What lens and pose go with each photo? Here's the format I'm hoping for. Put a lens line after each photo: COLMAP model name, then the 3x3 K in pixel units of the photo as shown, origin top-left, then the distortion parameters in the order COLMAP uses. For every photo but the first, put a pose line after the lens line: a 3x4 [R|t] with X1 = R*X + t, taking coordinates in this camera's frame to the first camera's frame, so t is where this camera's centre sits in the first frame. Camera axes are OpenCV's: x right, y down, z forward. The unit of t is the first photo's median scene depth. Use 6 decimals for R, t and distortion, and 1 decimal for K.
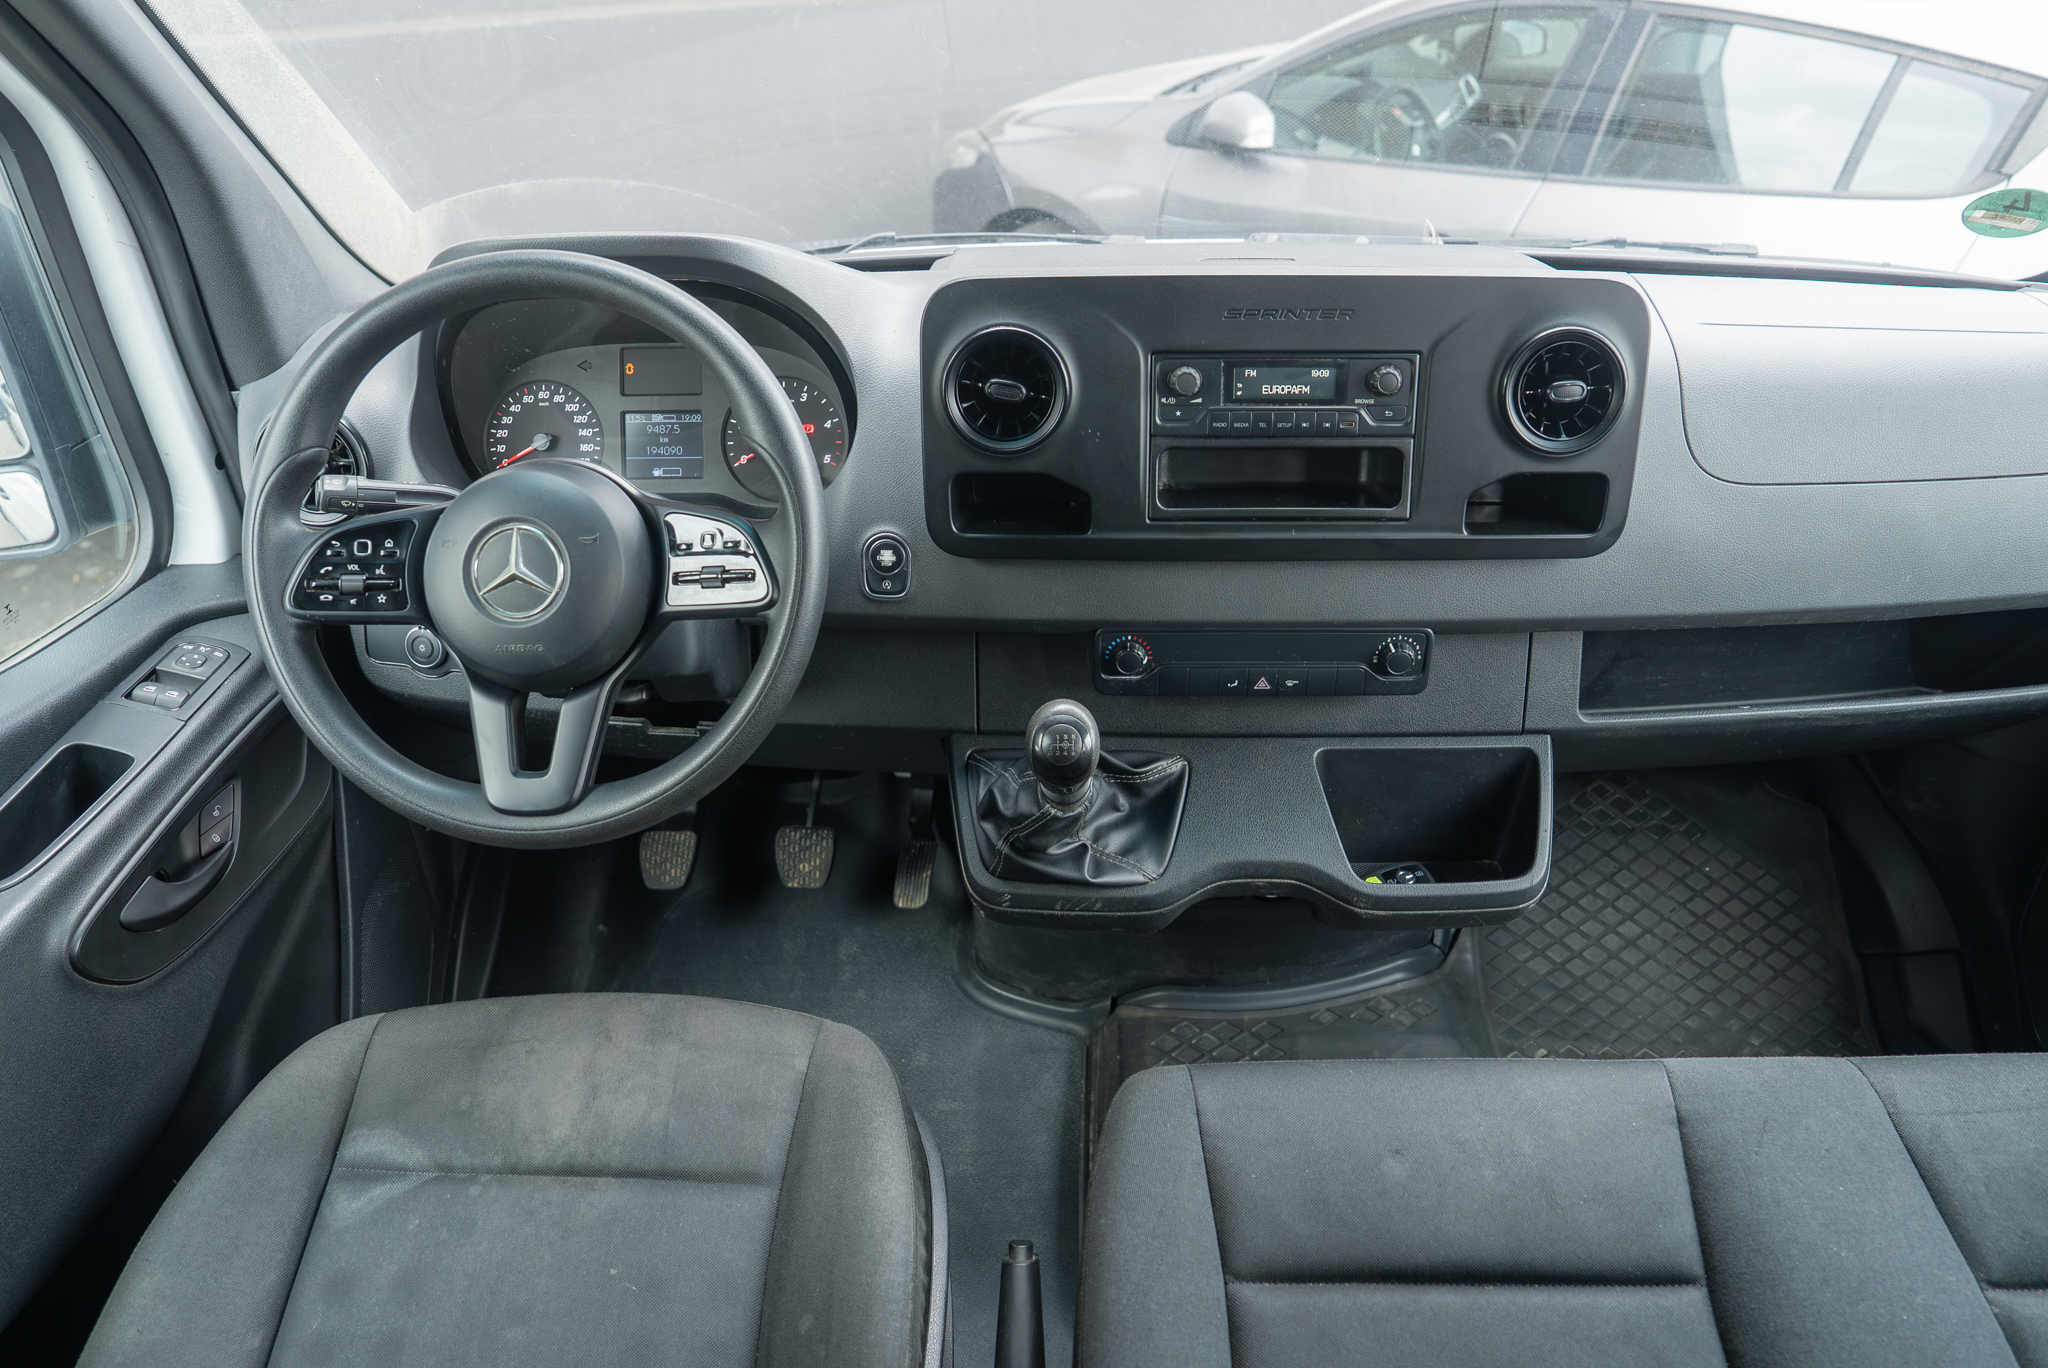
lens RADIAL K [[1423.6, 0, 1024.0], [0, 1423.6, 684.0], [0, 0, 1]] dist [-0.097910, 0.003174]
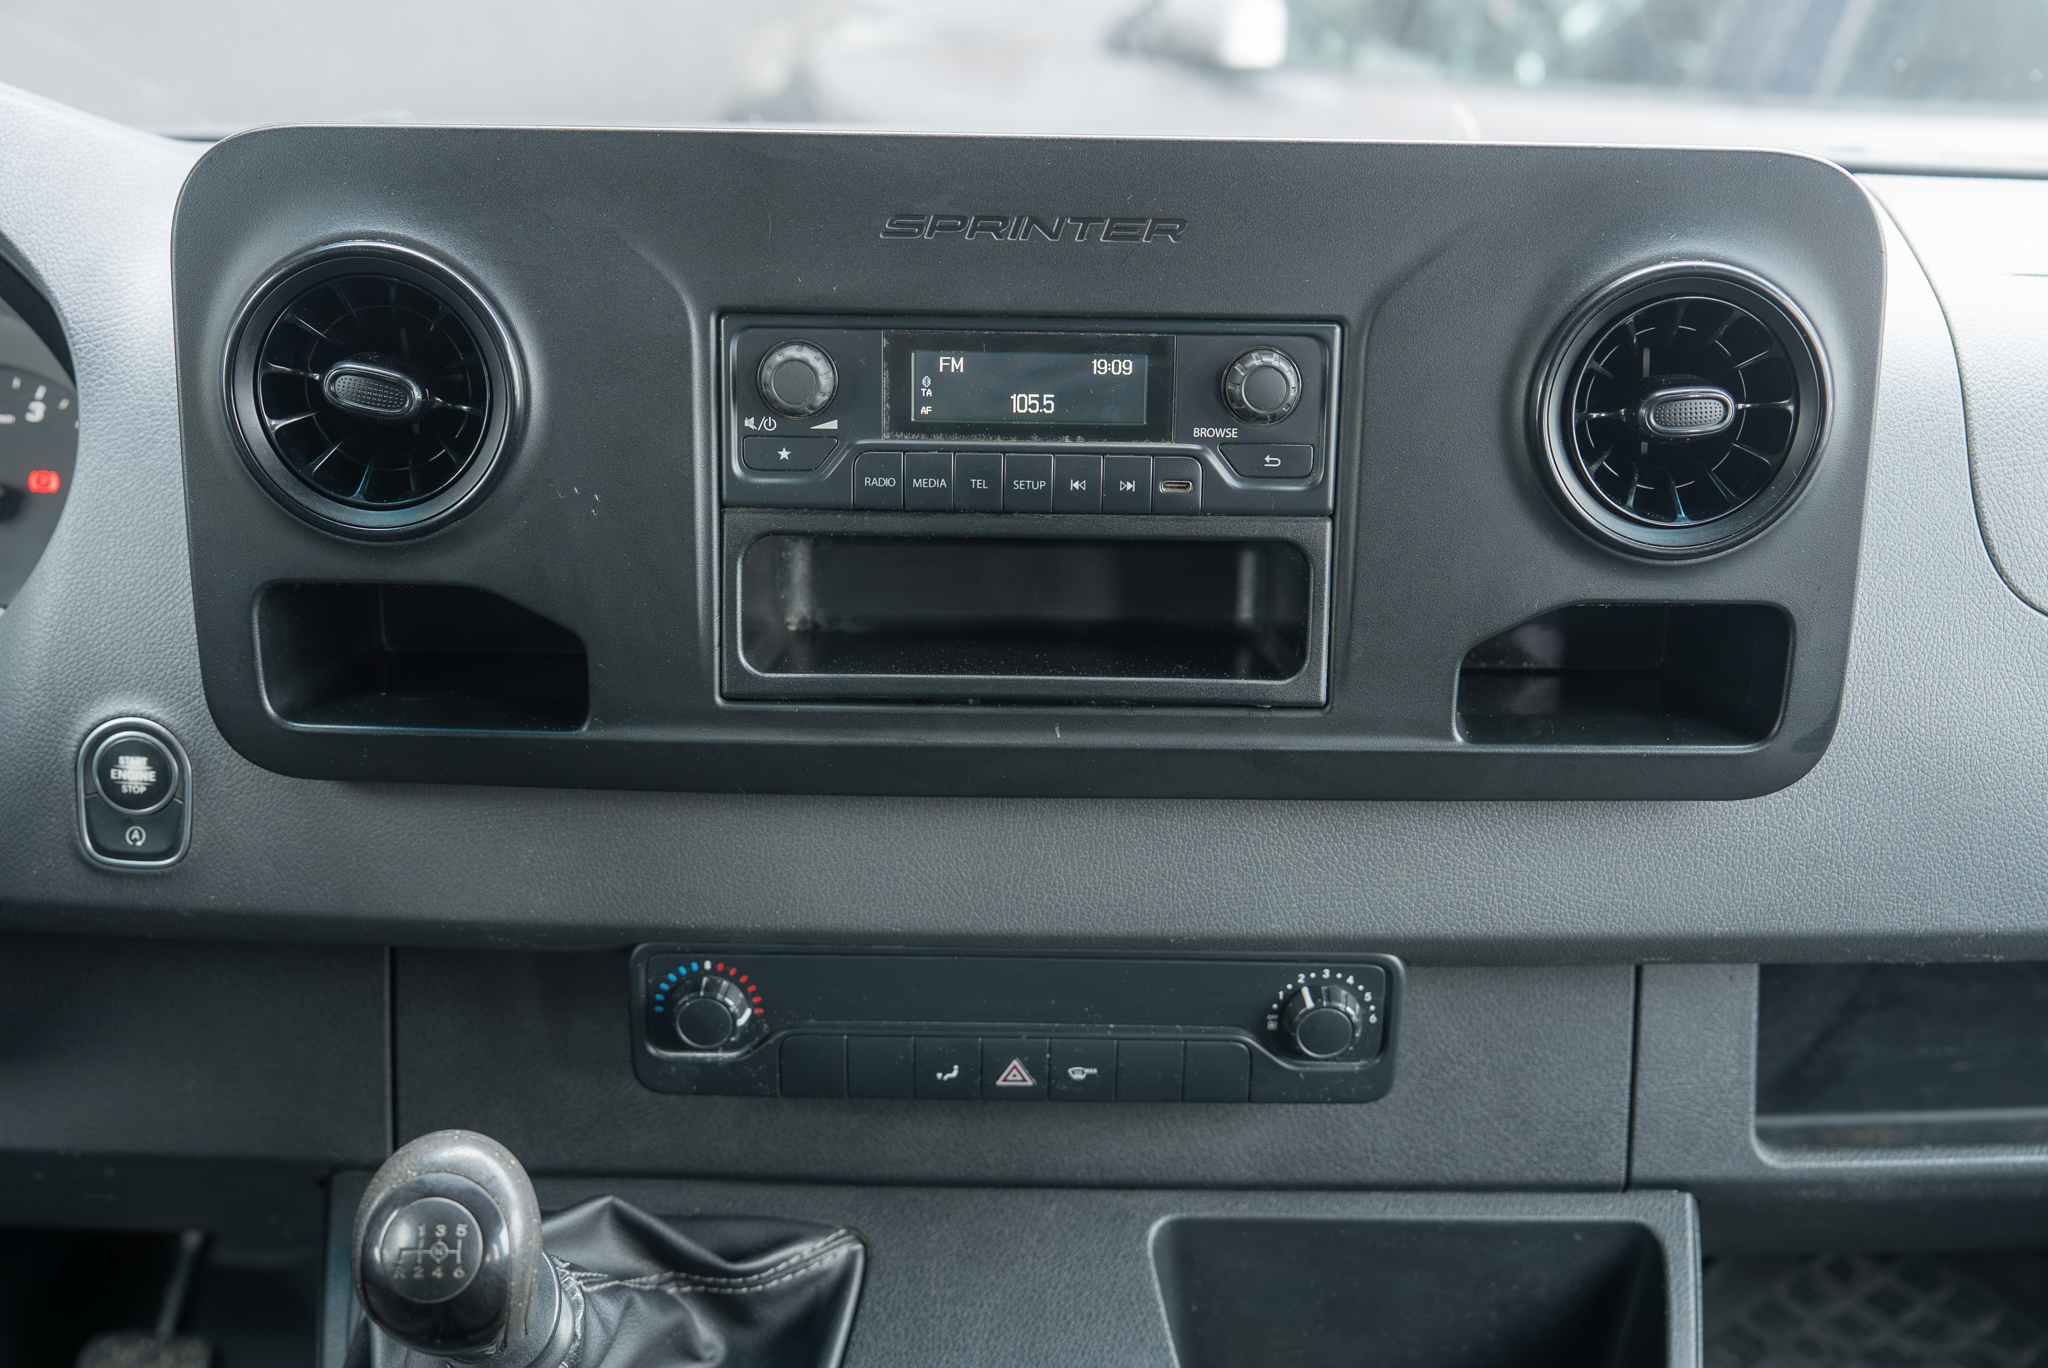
lens RADIAL K [[2324.9, 0, 1024.0], [0, 2324.9, 684.0], [0, 0, 1]] dist [0.004523, 0.194800]
pose [[0.999185, 0.019203, 0.035503, 0.154270], [-0.014870, 0.992840, -0.118521, -0.037455], [-0.037525, 0.117896, 0.992317, 0.294441]]
